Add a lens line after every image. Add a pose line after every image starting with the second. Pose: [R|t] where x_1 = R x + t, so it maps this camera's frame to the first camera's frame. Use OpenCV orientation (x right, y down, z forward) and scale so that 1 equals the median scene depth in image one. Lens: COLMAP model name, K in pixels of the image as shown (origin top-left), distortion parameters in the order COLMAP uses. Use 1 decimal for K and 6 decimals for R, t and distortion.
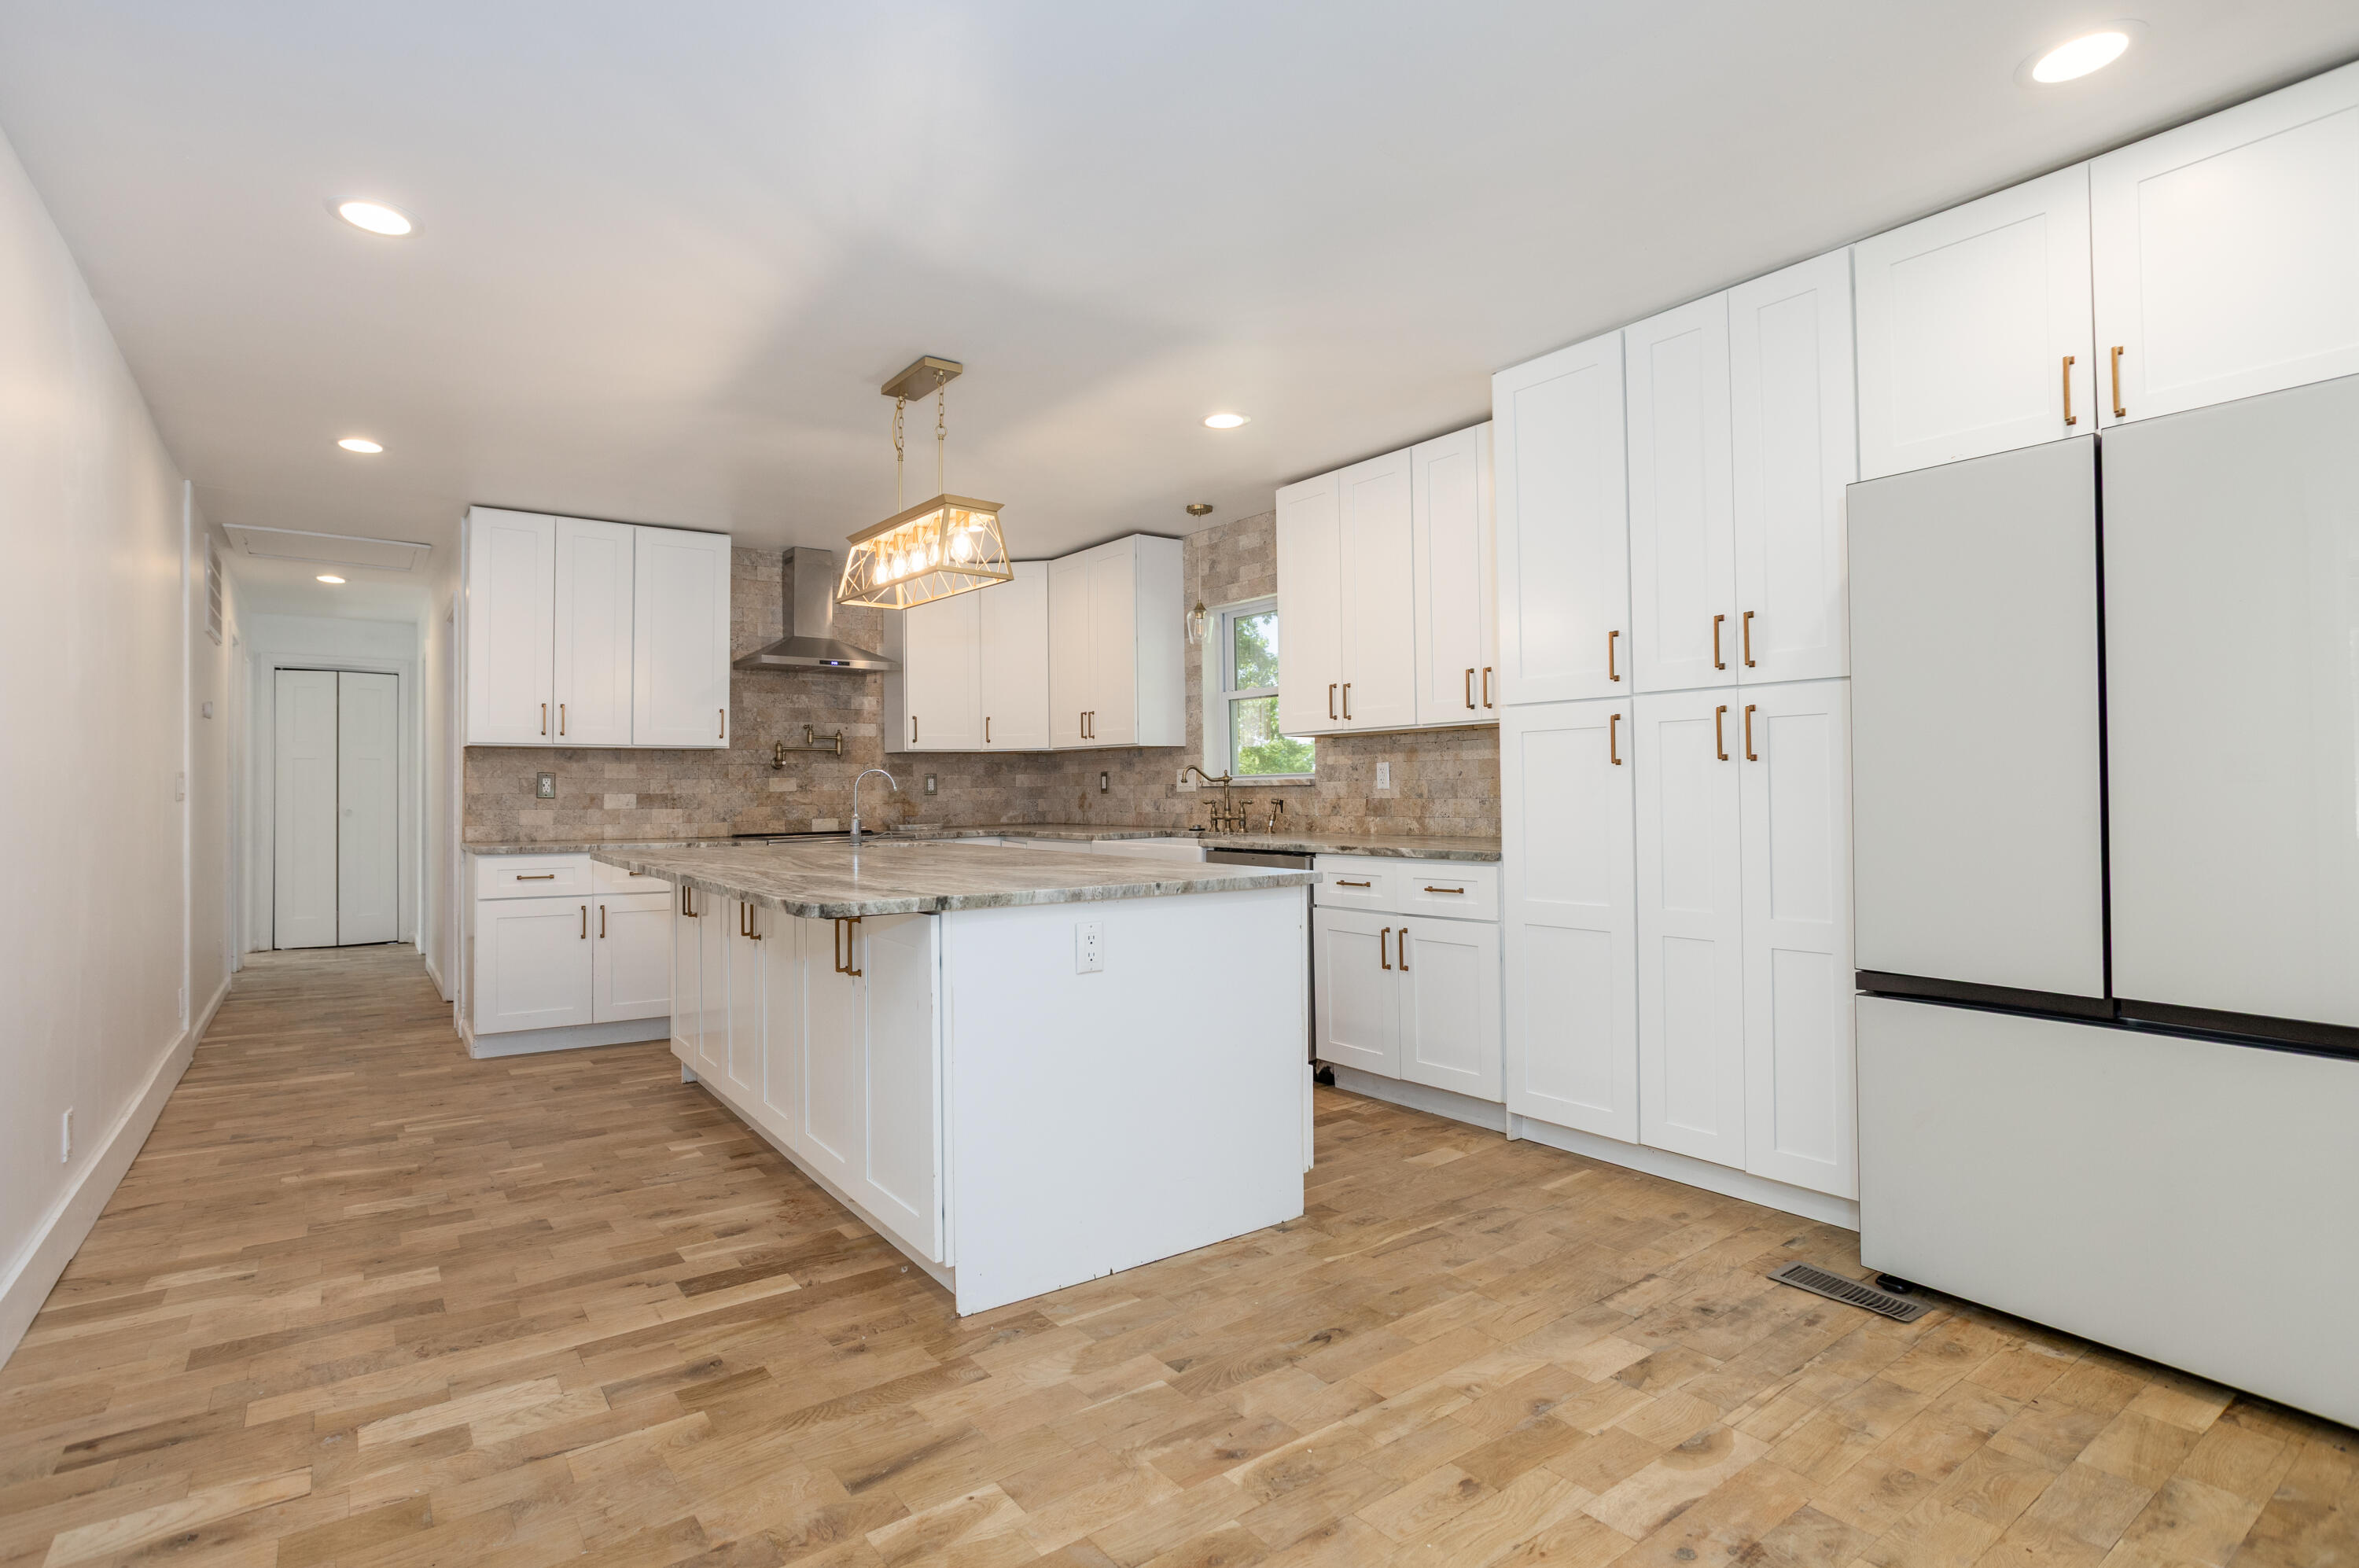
lens RADIAL K [[1177.4, 0, 1149.3], [0, 1177.4, 773.2], [0, 0, 1]] dist [-0.028617, 0.011142]
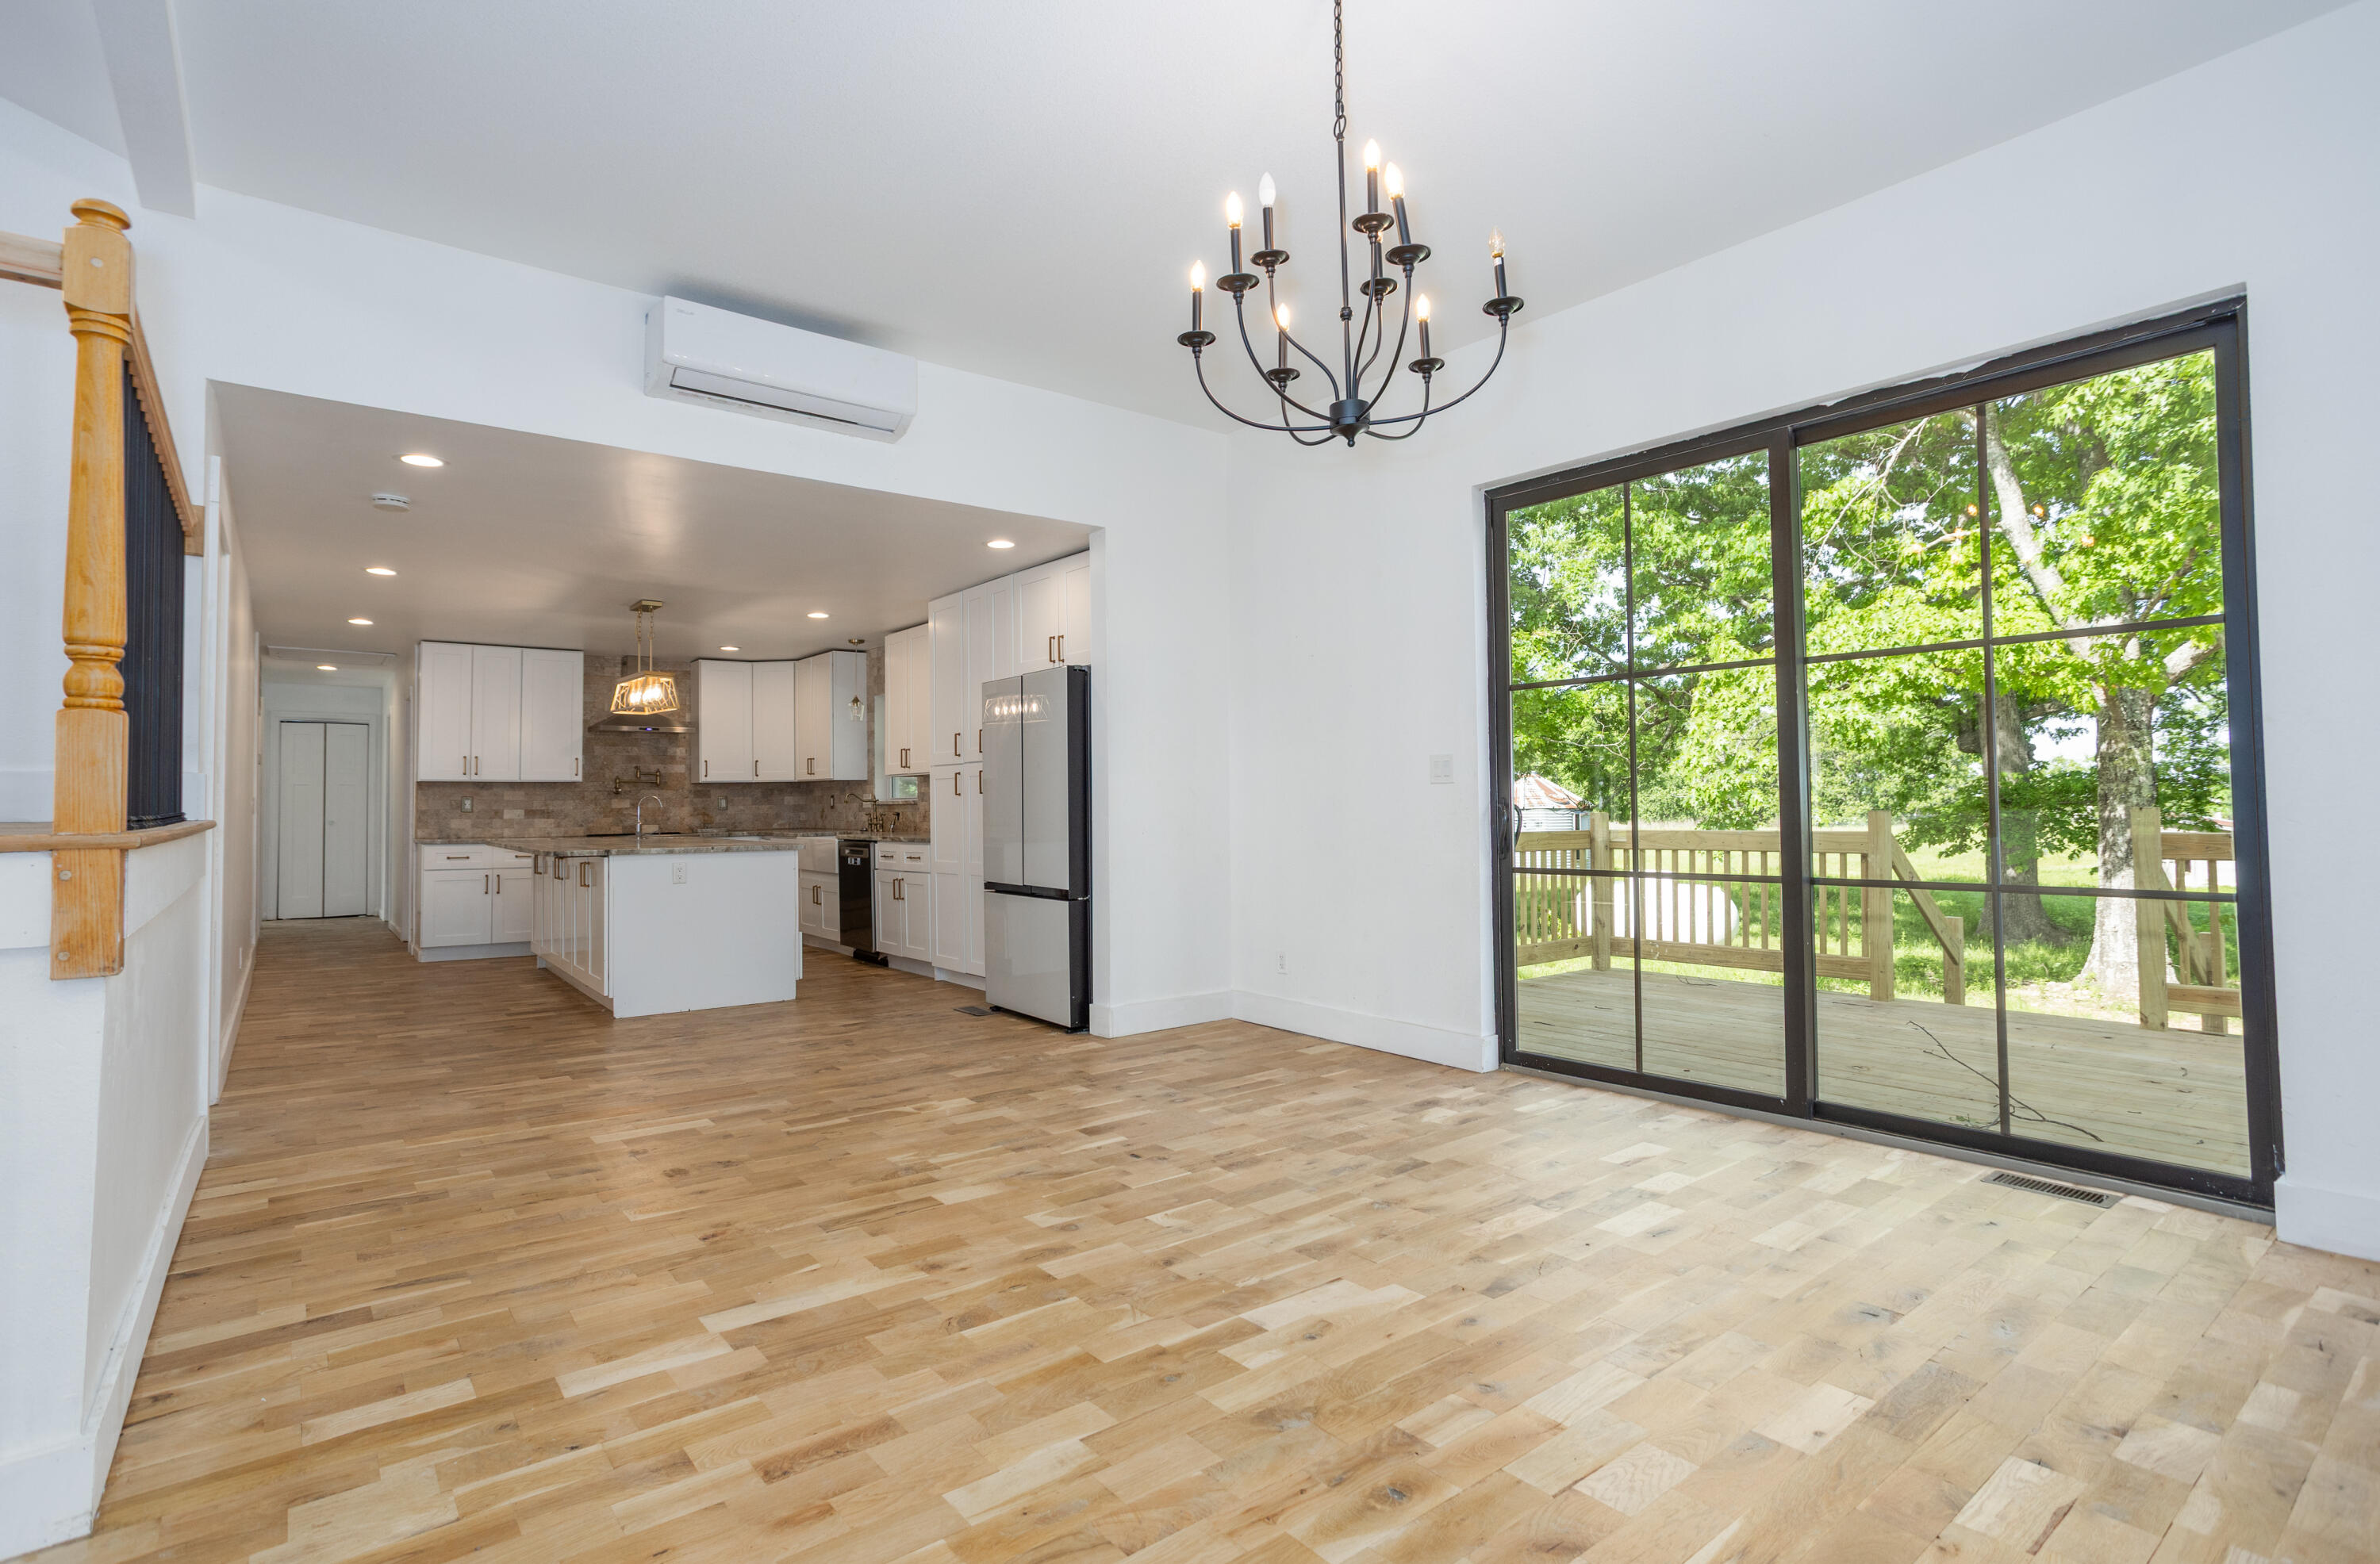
lens RADIAL K [[1162.1, 0, 1158.1], [0, 1162.1, 769.3], [0, 0, 1]] dist [-0.039191, 0.019353]
pose [[0.999033, 0.000155, 0.043958, 0.421766], [0.000537, 0.999876, -0.015739, -0.014316], [-0.043955, 0.015748, 0.998909, -0.722188]]
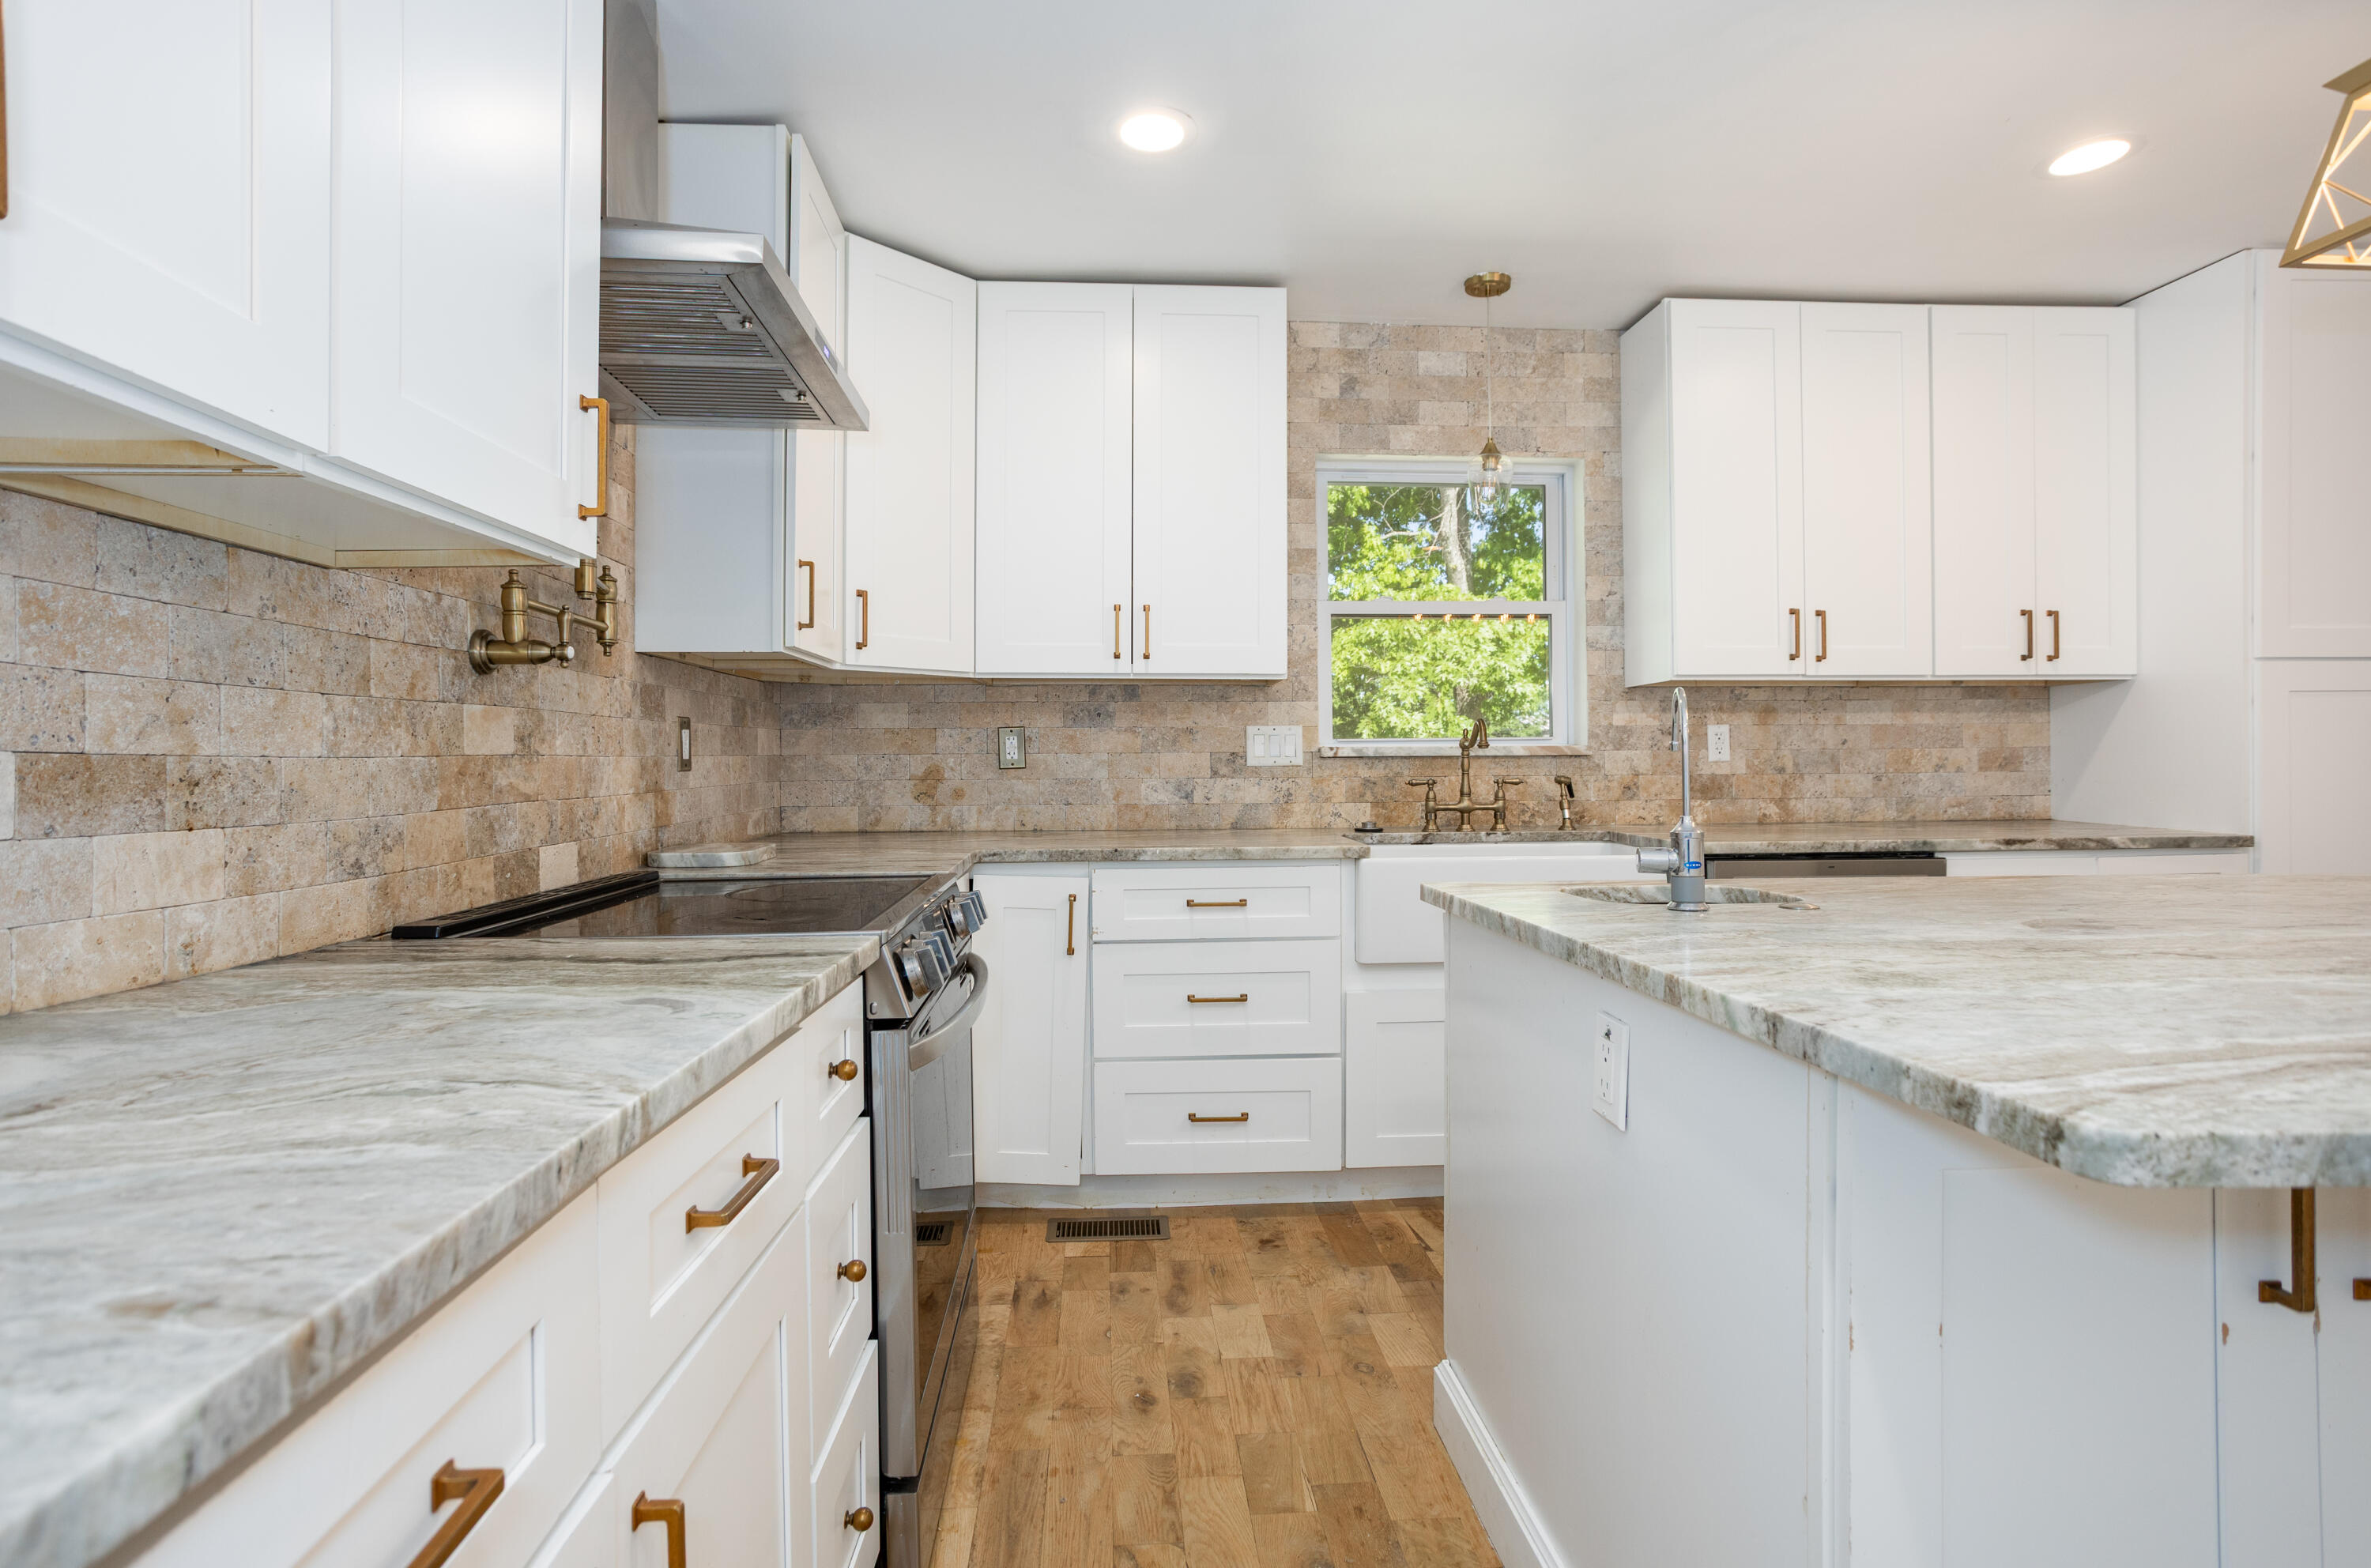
lens RADIAL K [[1157.8, 0, 1152.5], [0, 1157.8, 772.8], [0, 0, 1]] dist [-0.039191, 0.019353]
pose [[0.527396, 0.002928, 0.849615, -0.560191], [-0.011442, 0.999928, 0.003656, 0.020854], [-0.849543, -0.011650, 0.527391, 0.878785]]
